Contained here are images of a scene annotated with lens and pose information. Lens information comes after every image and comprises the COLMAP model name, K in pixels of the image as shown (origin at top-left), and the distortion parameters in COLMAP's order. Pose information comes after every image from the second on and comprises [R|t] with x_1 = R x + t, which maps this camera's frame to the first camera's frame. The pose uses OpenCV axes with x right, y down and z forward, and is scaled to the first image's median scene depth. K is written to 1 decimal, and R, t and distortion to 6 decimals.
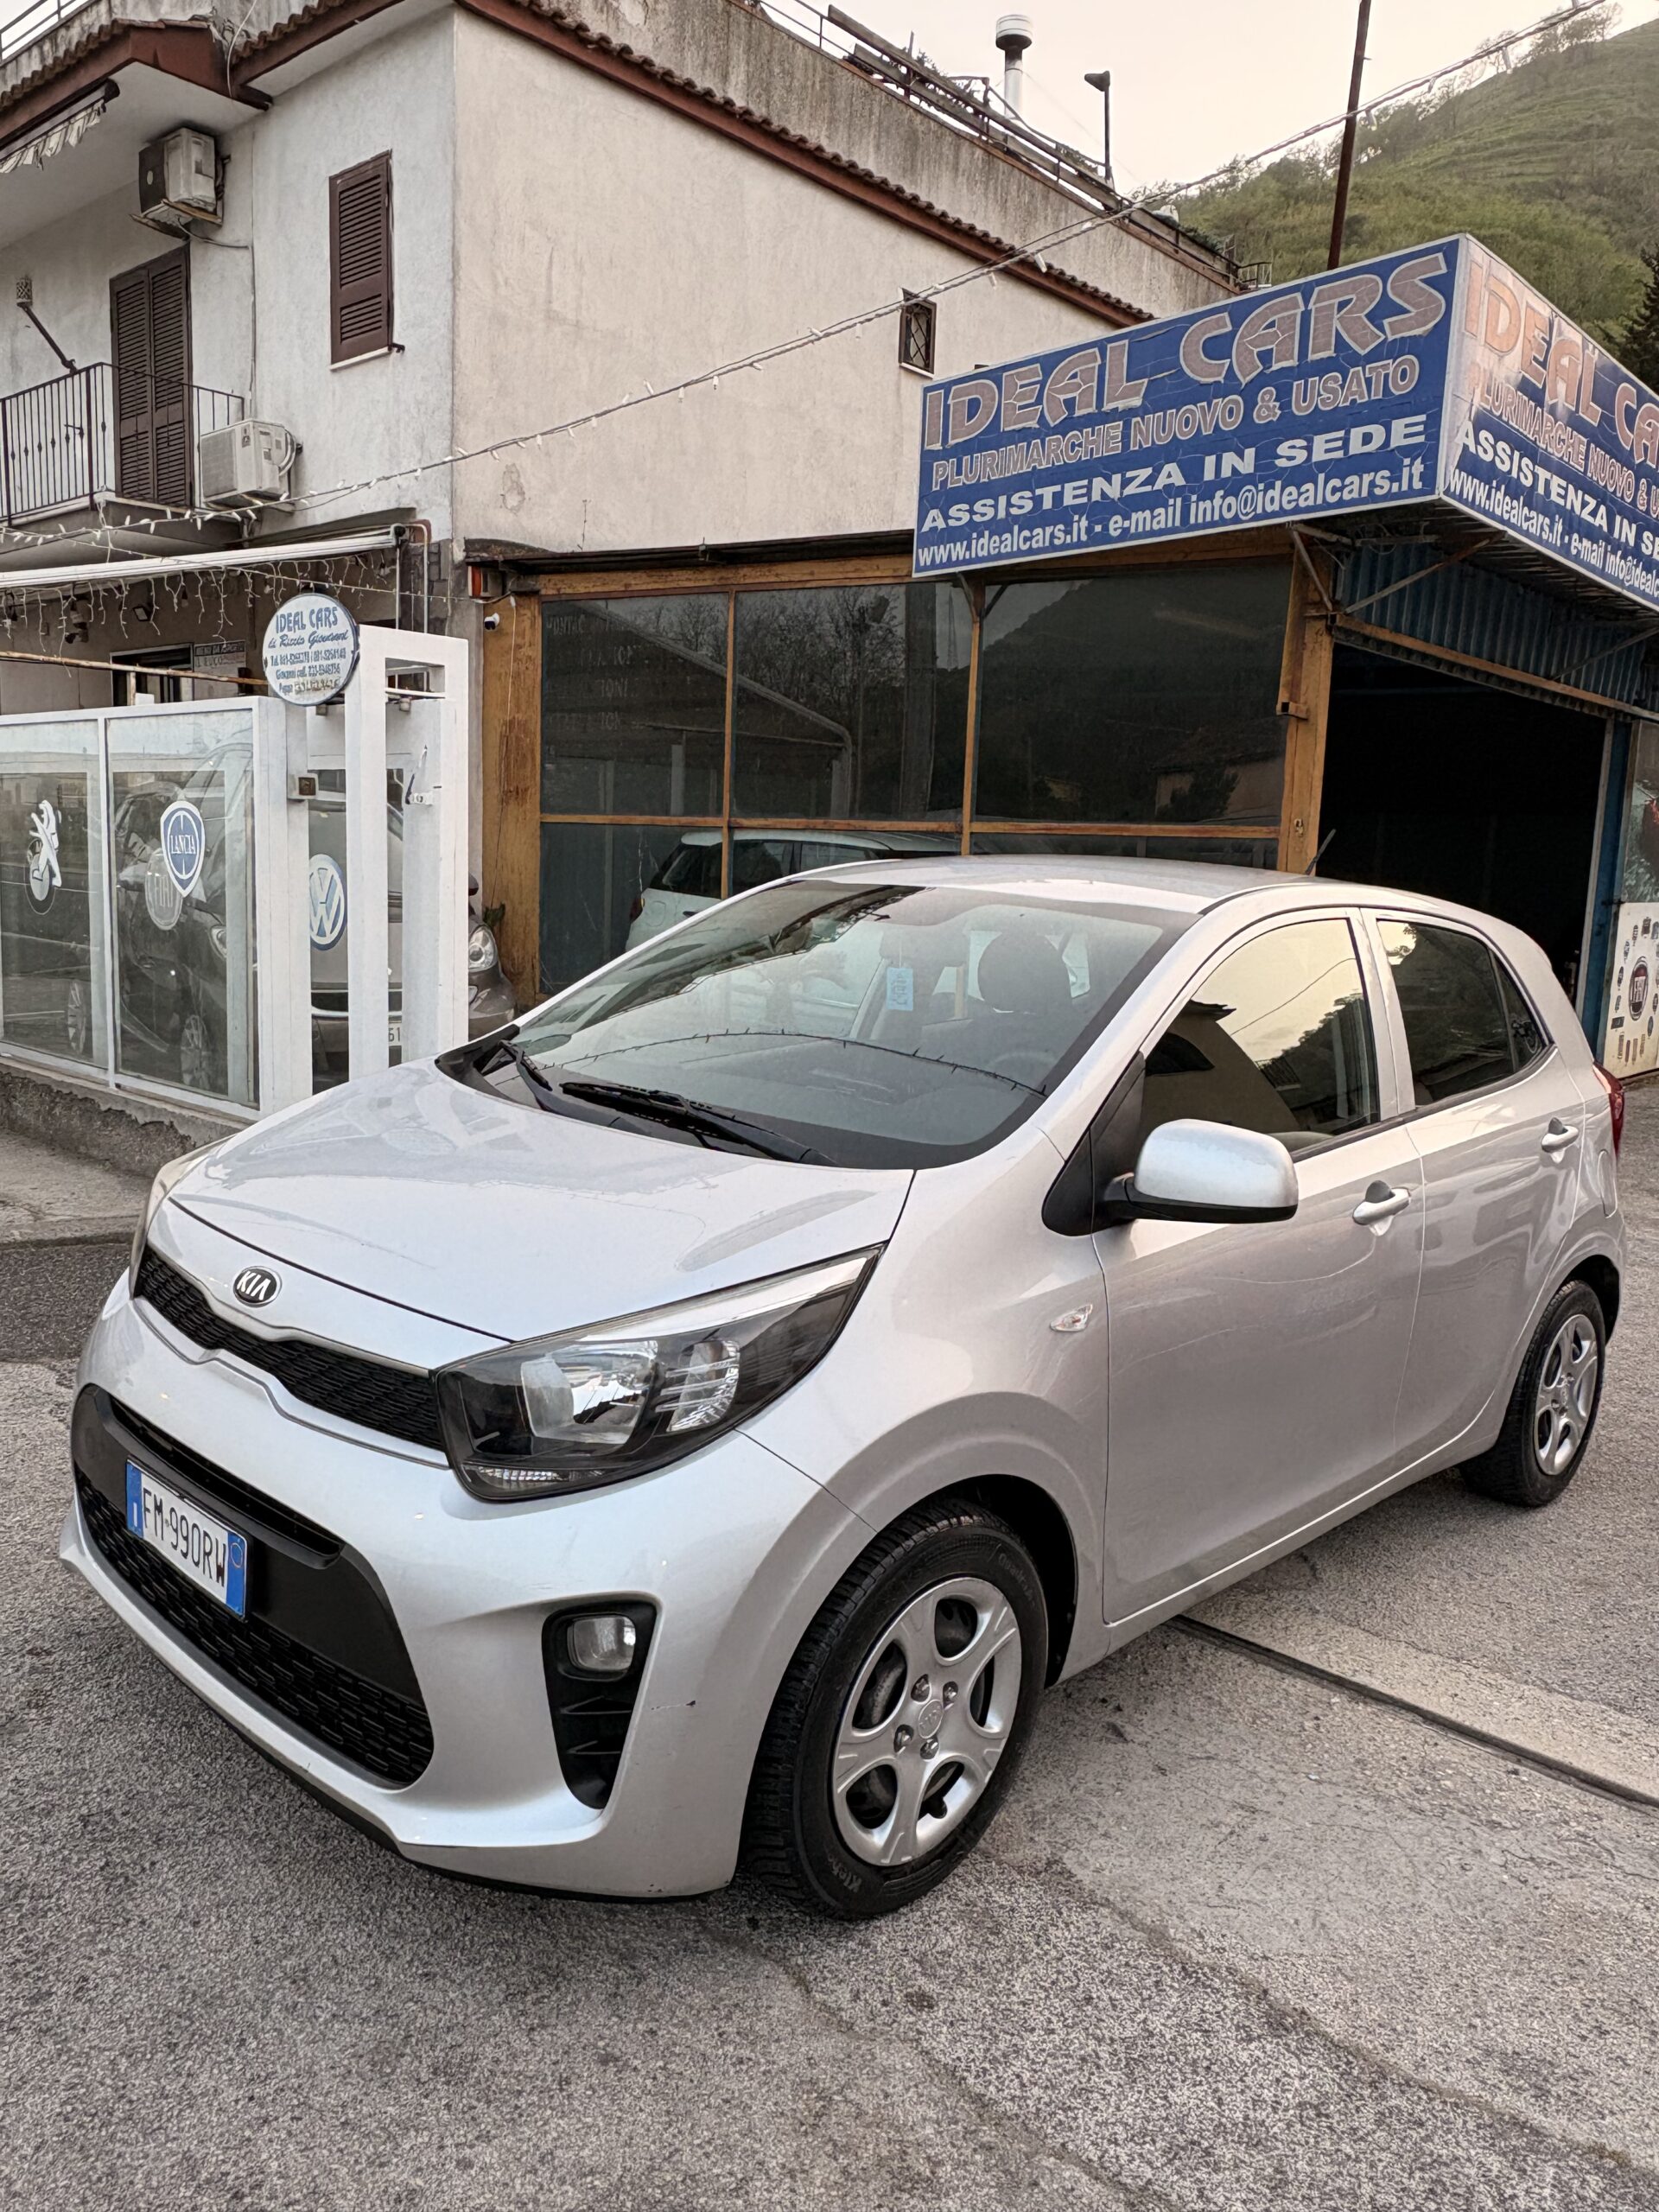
lens RADIAL K [[1723.5, 0, 839.1], [0, 1723.5, 1089.3], [0, 0, 1]] dist [0.063954, -0.050780]
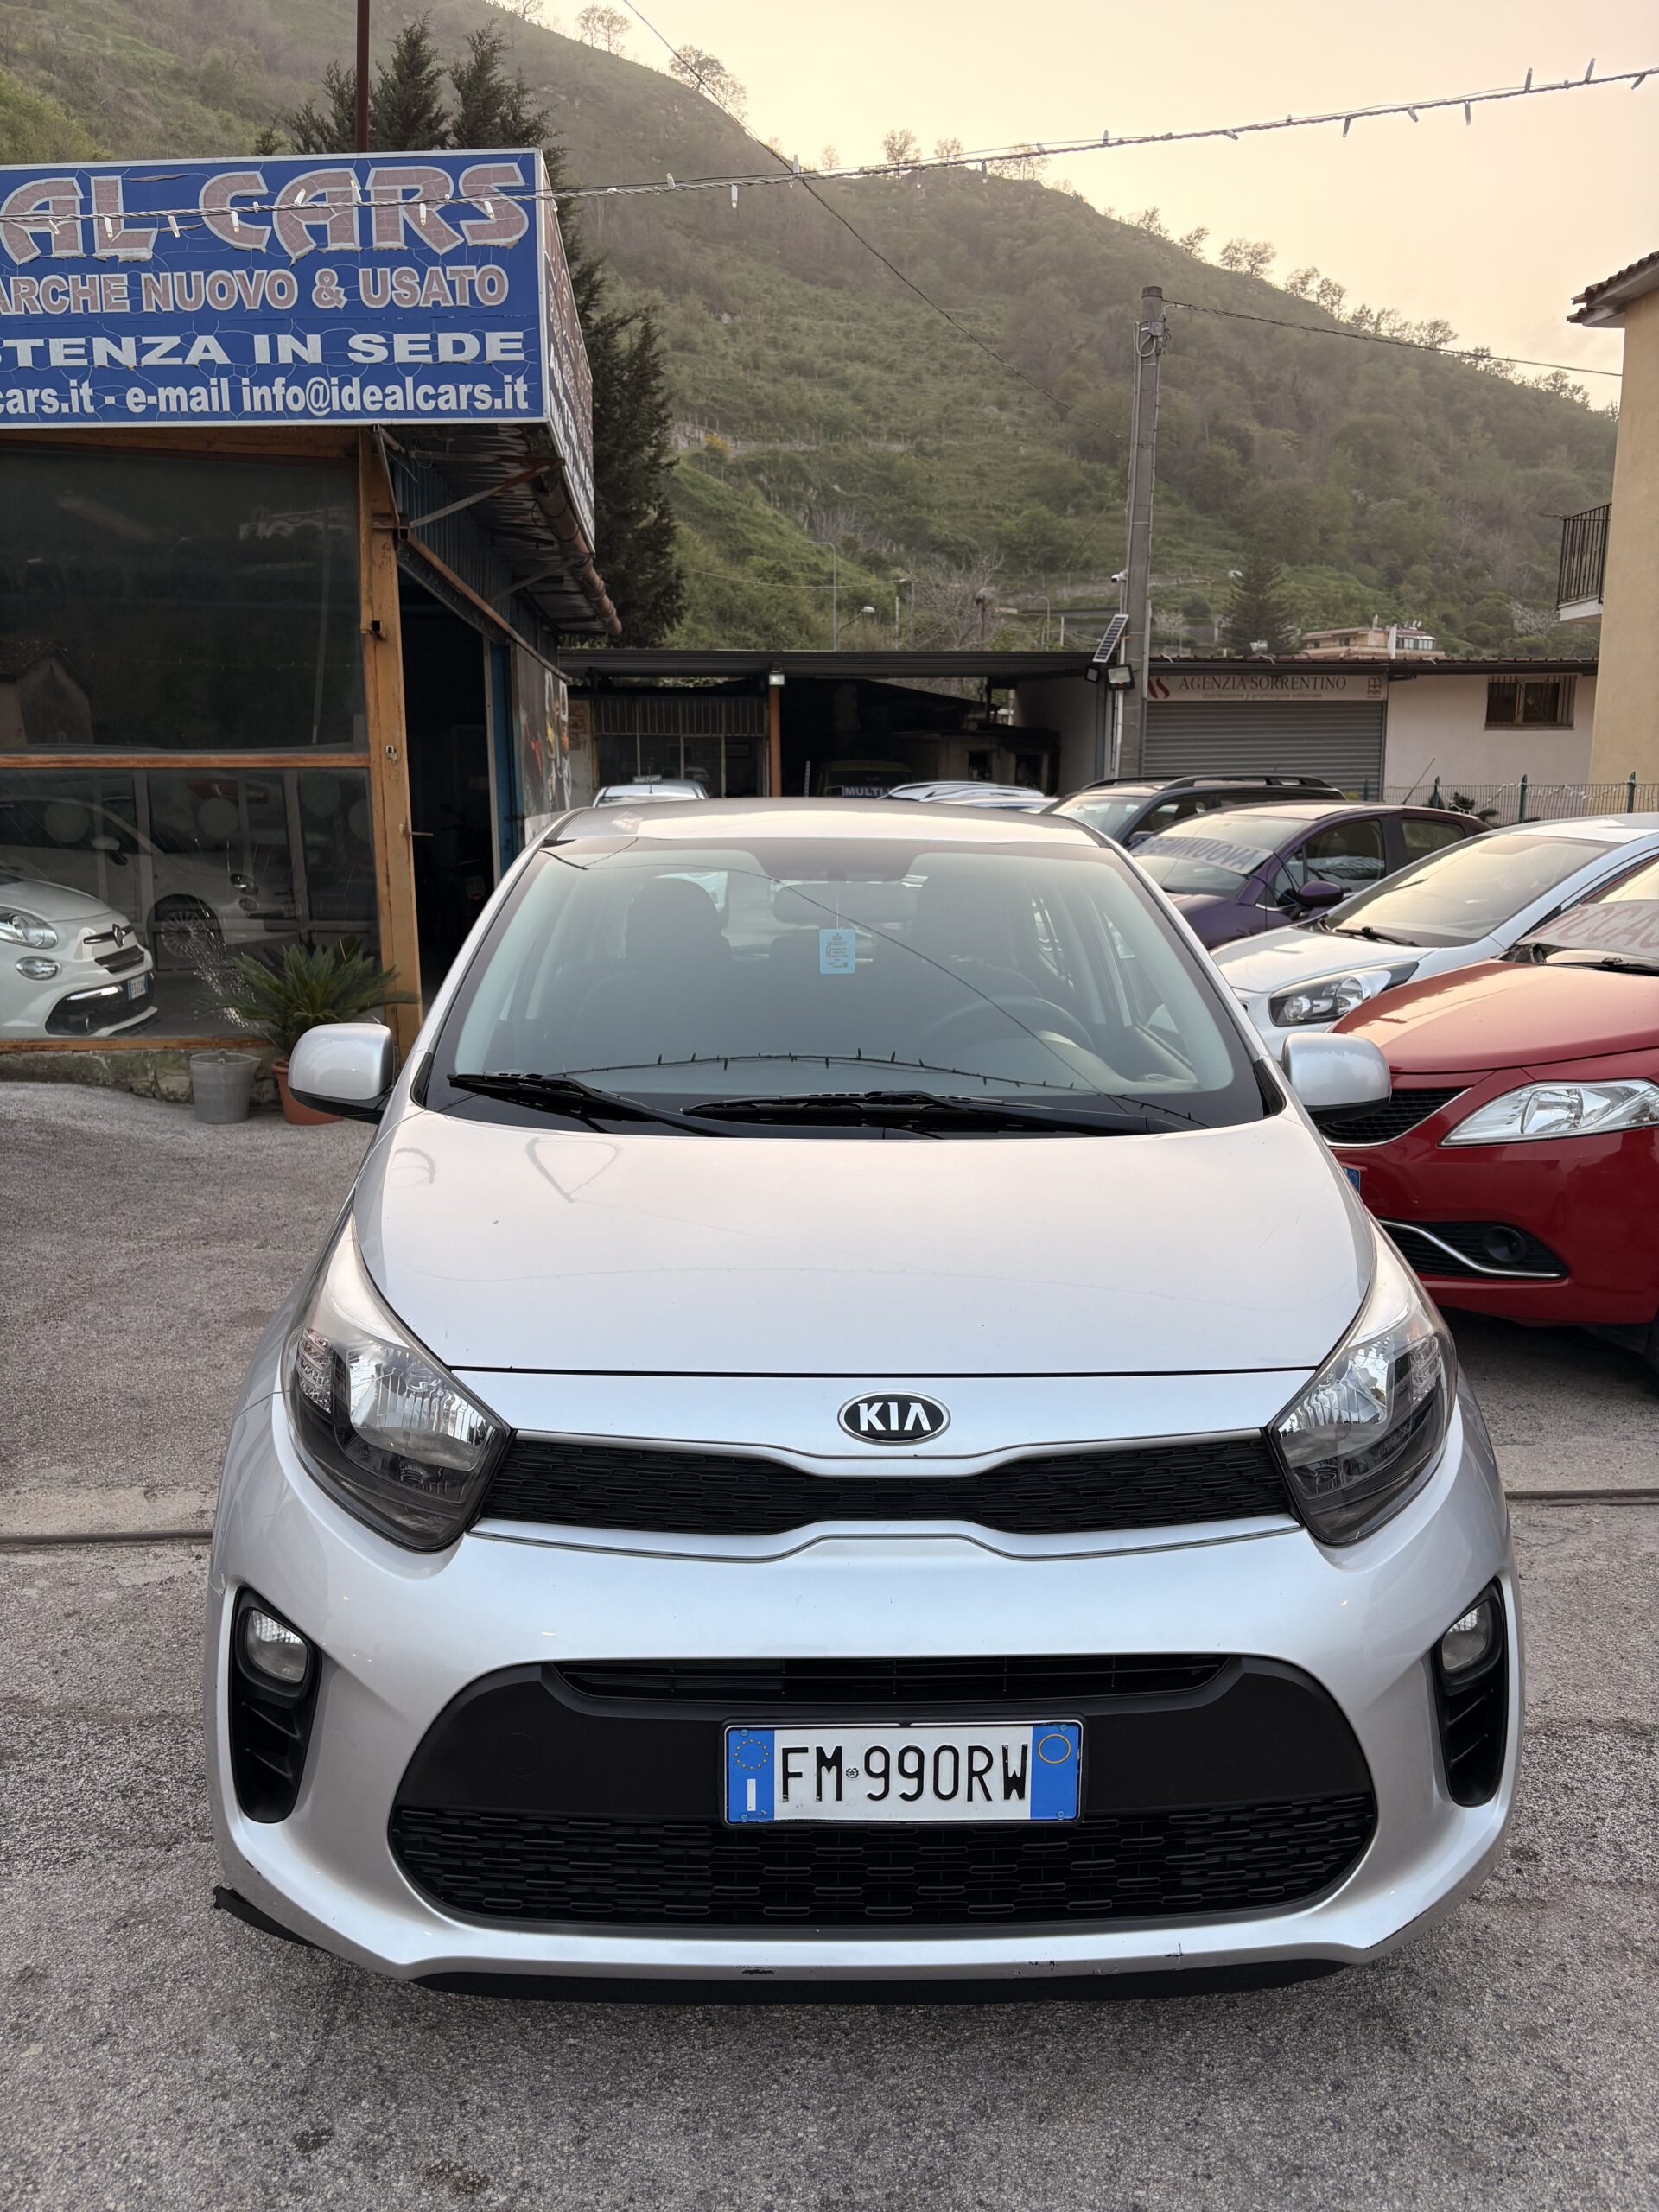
lens RADIAL K [[1723.5, 0, 847.4], [0, 1723.5, 1117.4], [0, 0, 1]] dist [0.063954, -0.050780]
pose [[0.669108, -0.178955, 0.721297, -0.308770], [0.135177, 0.983691, 0.118659, -0.037344], [-0.730767, 0.018107, 0.682386, 0.182658]]
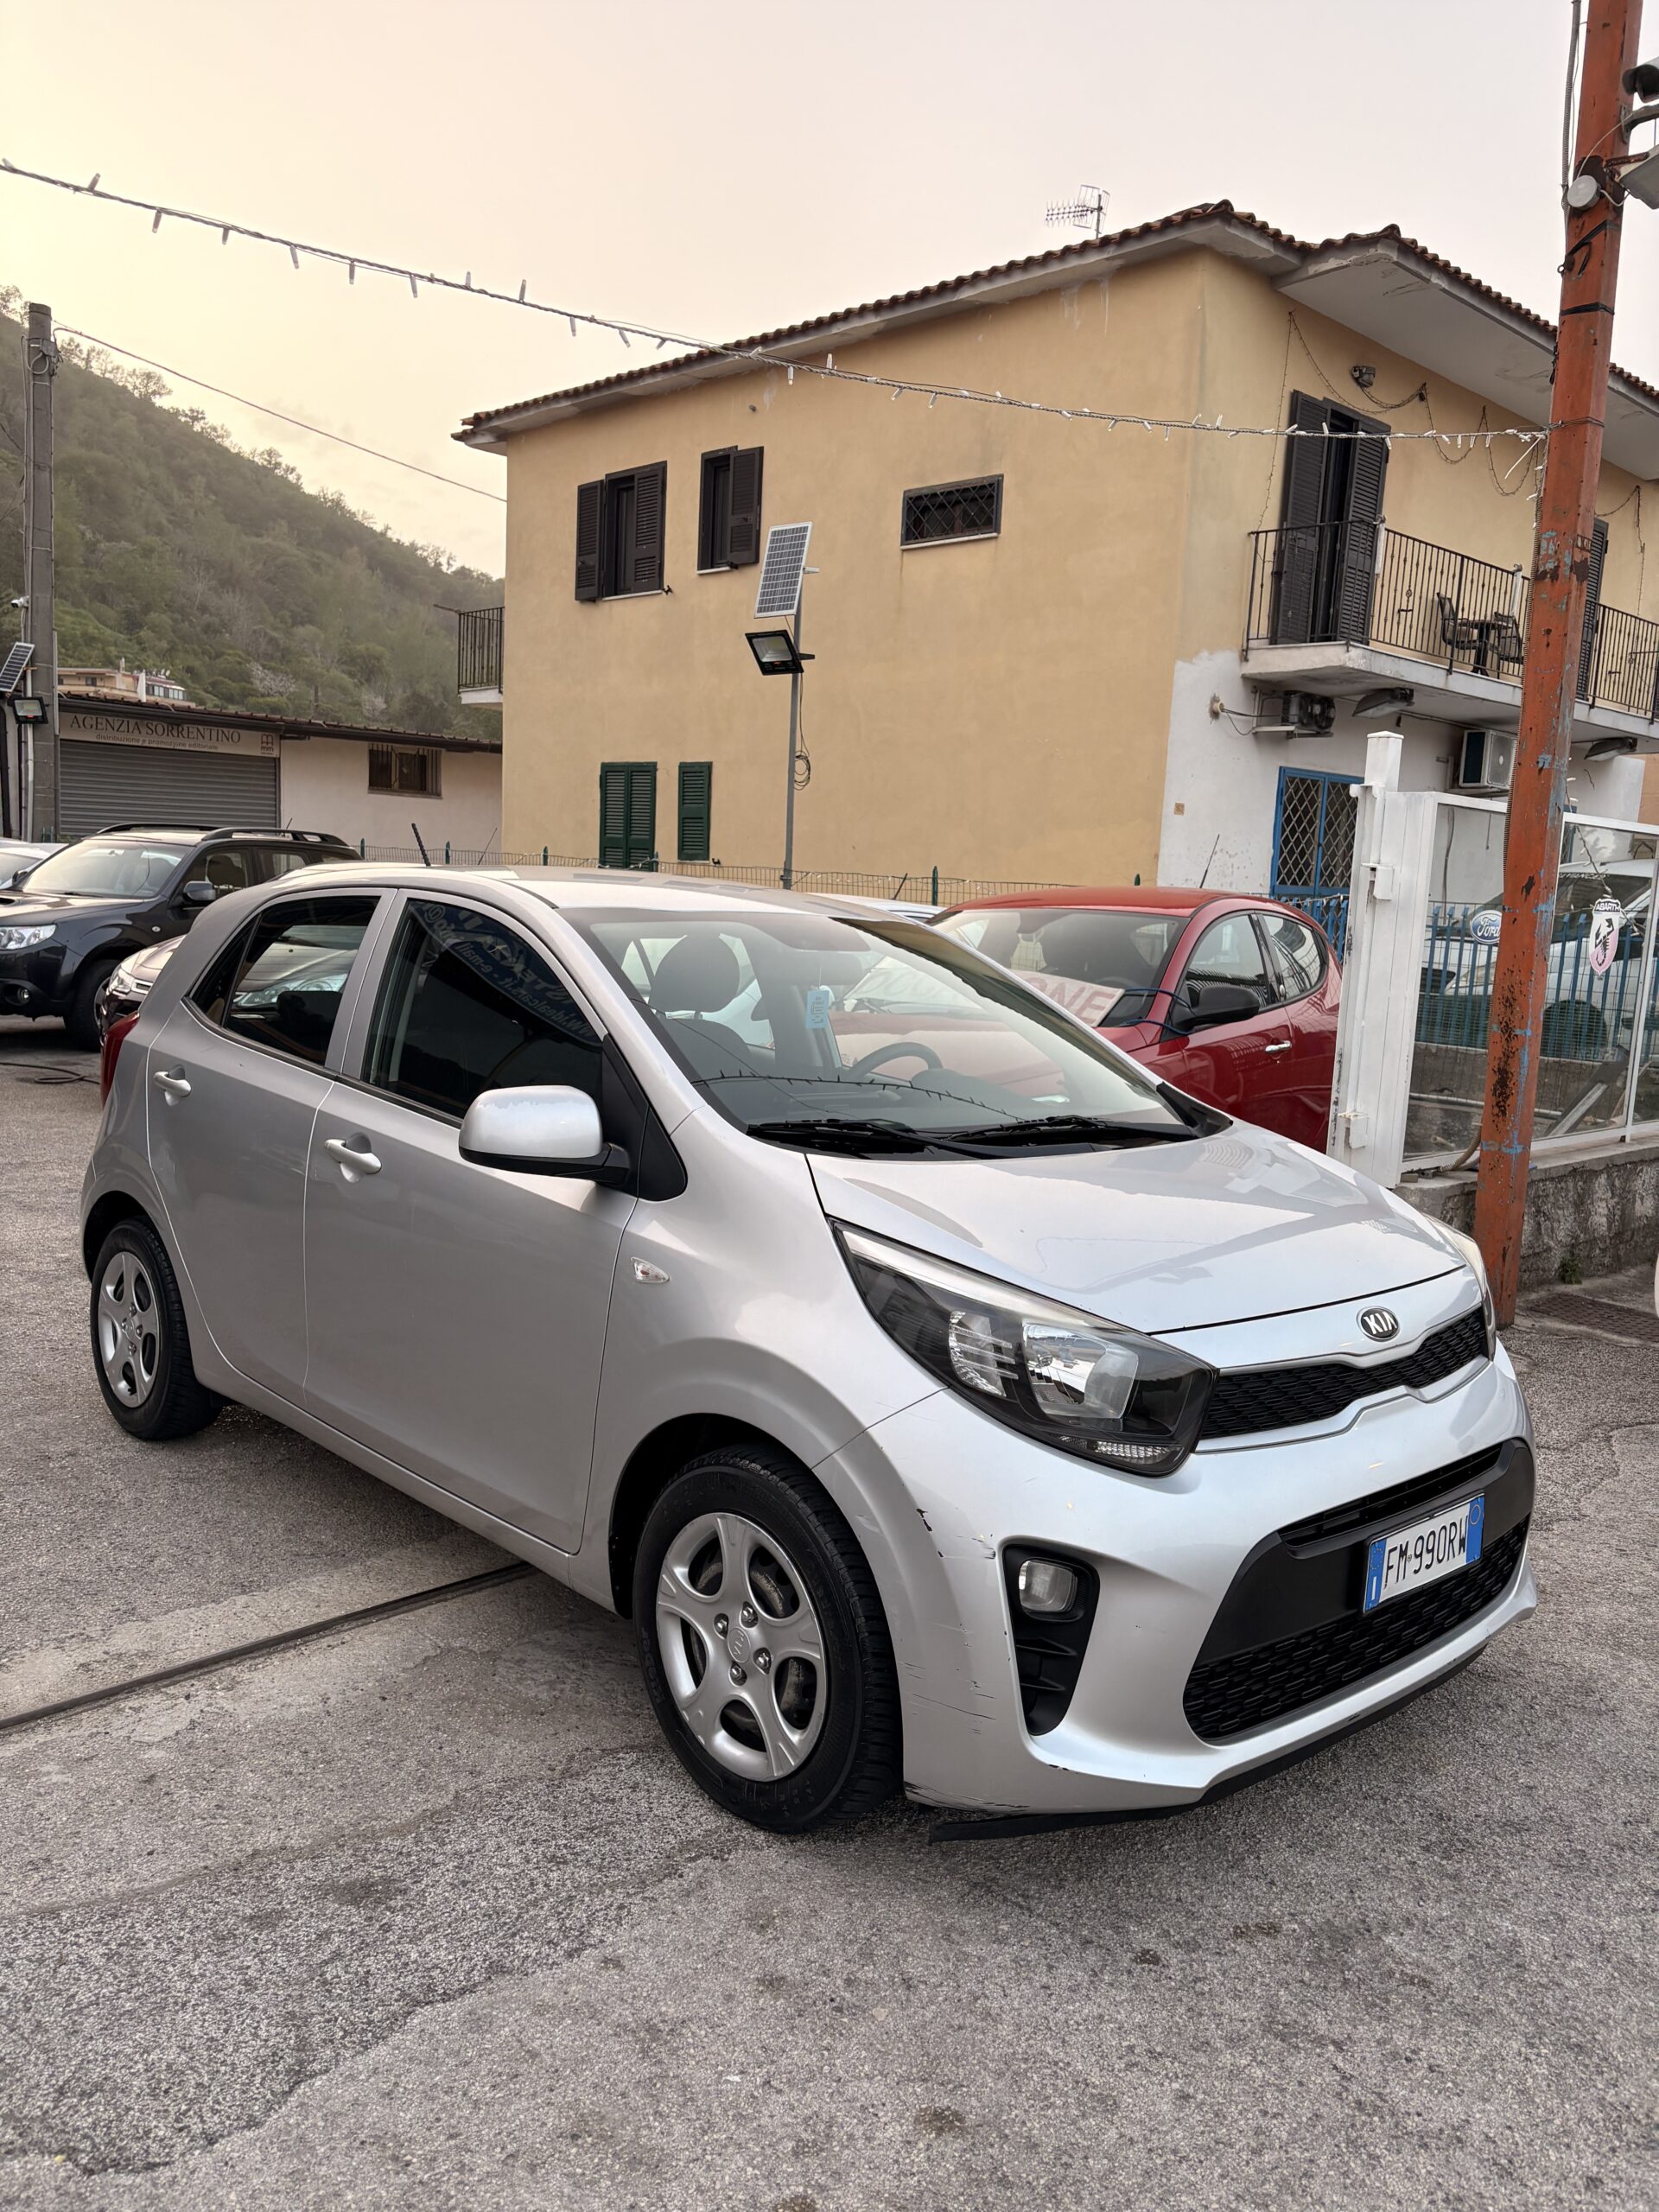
lens RADIAL K [[1723.5, 0, 839.6], [0, 1723.5, 1118.4], [0, 0, 1]] dist [0.063954, -0.050780]
pose [[0.017607, -0.182148, 0.983113, -0.503772], [0.097365, 0.978905, 0.179625, -0.088006], [-0.995093, 0.092558, 0.034970, 0.463911]]
